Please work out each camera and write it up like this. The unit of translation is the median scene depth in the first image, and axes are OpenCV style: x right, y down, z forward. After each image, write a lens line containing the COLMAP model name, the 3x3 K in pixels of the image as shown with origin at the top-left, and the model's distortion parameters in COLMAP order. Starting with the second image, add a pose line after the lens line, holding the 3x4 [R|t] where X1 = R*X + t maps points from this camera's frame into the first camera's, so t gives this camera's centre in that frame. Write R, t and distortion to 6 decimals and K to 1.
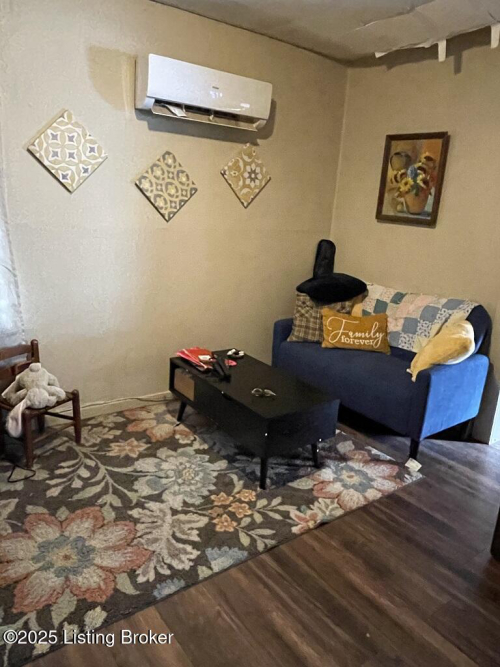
lens RADIAL K [[460.8, 0, 247.8], [0, 460.8, 331.1], [0, 0, 1]] dist [0.003196, -0.003444]
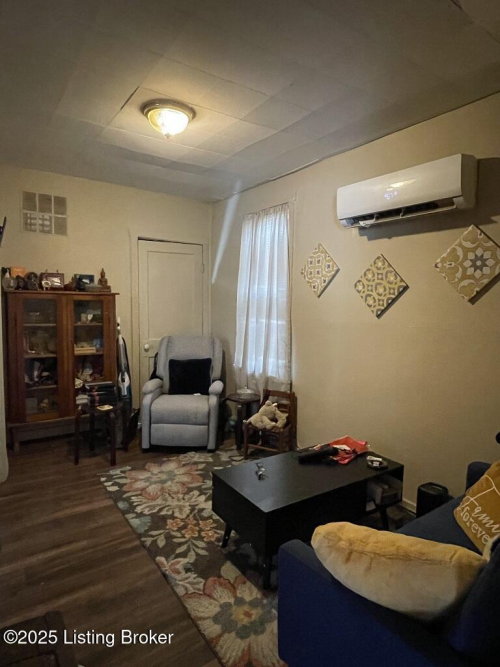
lens RADIAL K [[393.1, 0, 247.7], [0, 393.1, 333.0], [0, 0, 1]] dist [0.000254, -0.000854]
pose [[-0.009267, 0.034925, -0.999347, 0.868916], [-0.269774, 0.962246, 0.036130, -0.181655], [0.962879, 0.269933, 0.000505, 0.836473]]
